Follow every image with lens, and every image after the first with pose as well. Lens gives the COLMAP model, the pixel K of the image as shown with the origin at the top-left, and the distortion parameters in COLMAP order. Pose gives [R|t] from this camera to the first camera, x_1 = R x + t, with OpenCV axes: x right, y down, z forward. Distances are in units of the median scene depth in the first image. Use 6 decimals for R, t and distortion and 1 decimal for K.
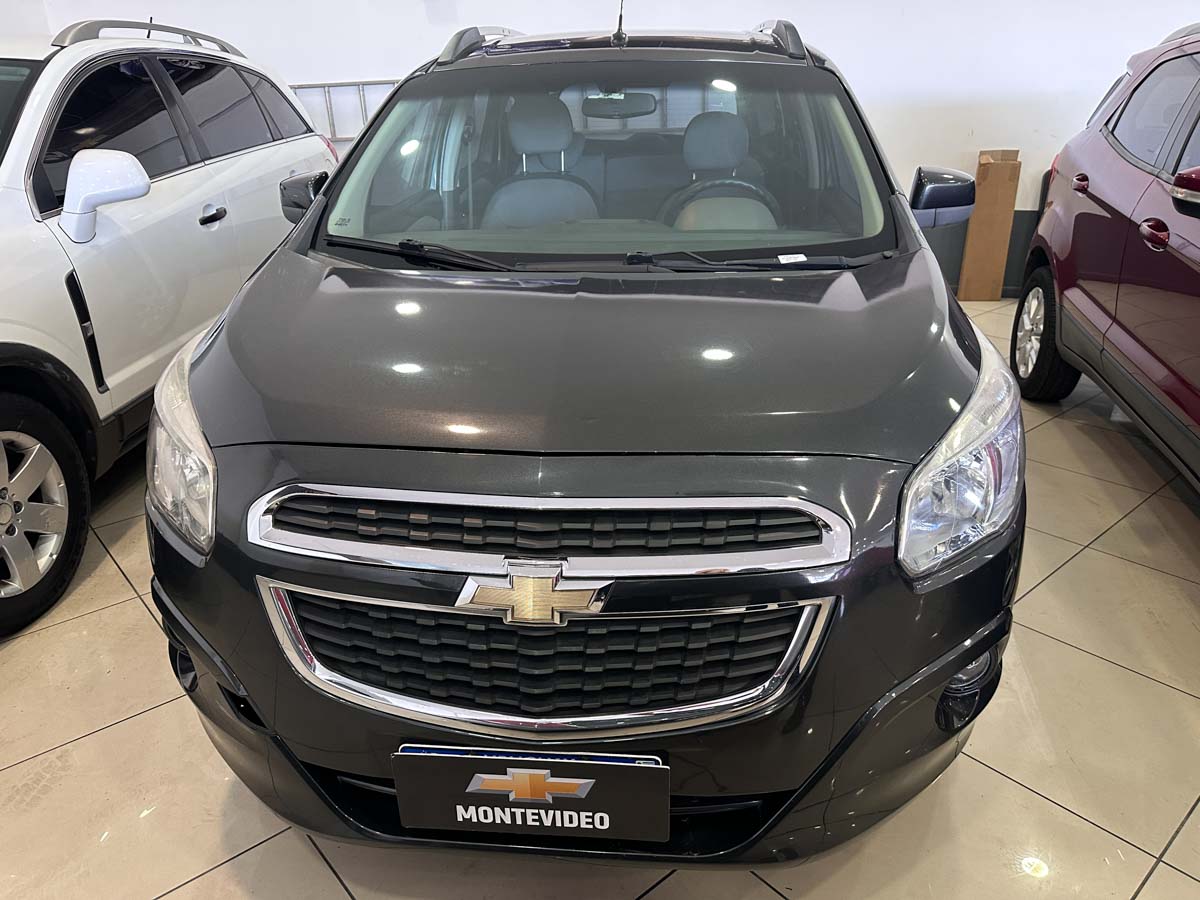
lens RADIAL K [[839.6, 0, 594.3], [0, 839.6, 441.6], [0, 0, 1]] dist [0.066748, -0.071359]
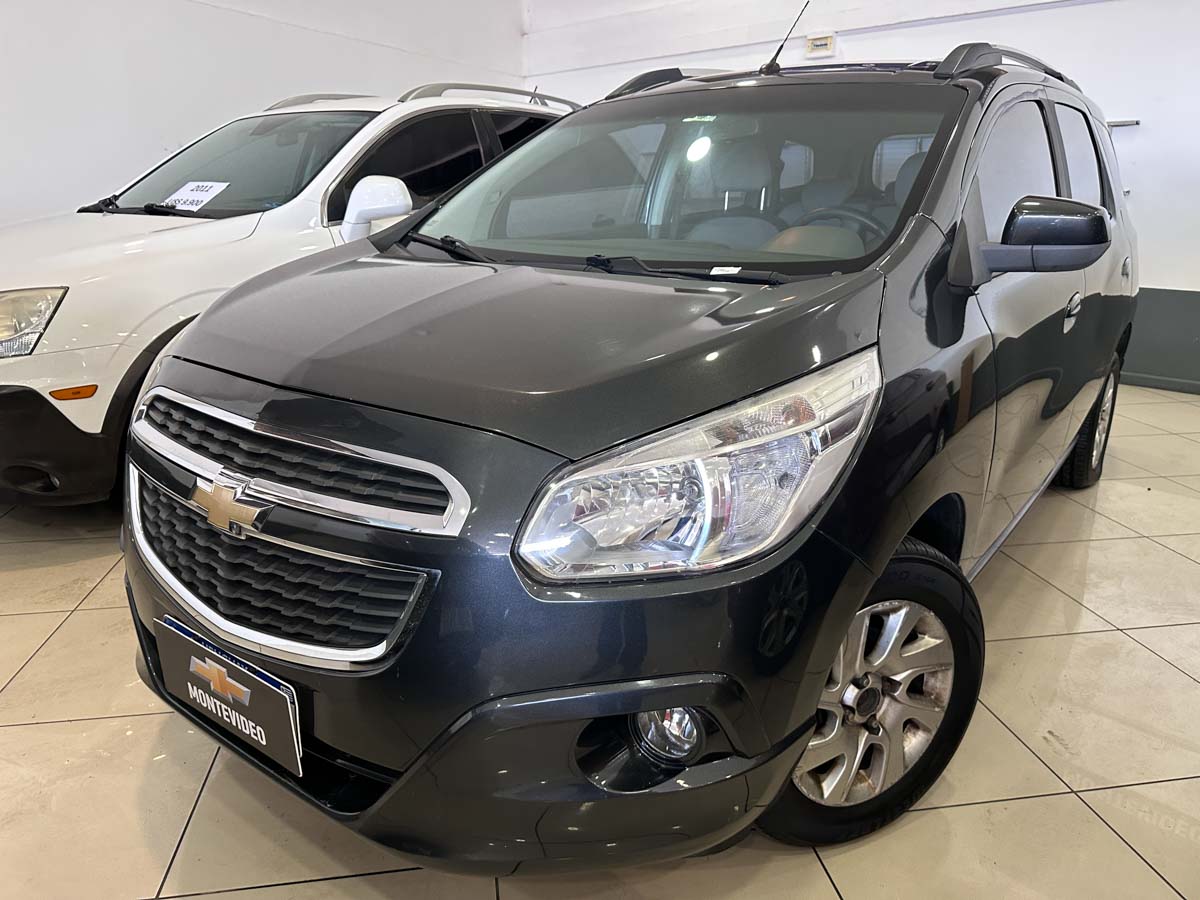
lens RADIAL K [[839.6, 0, 594.3], [0, 839.6, 441.6], [0, 0, 1]] dist [0.066748, -0.071359]
pose [[0.855042, 0.170369, -0.489773, 0.818828], [-0.209883, 0.977369, -0.026431, 0.026111], [0.474186, 0.125394, 0.871449, 0.217879]]
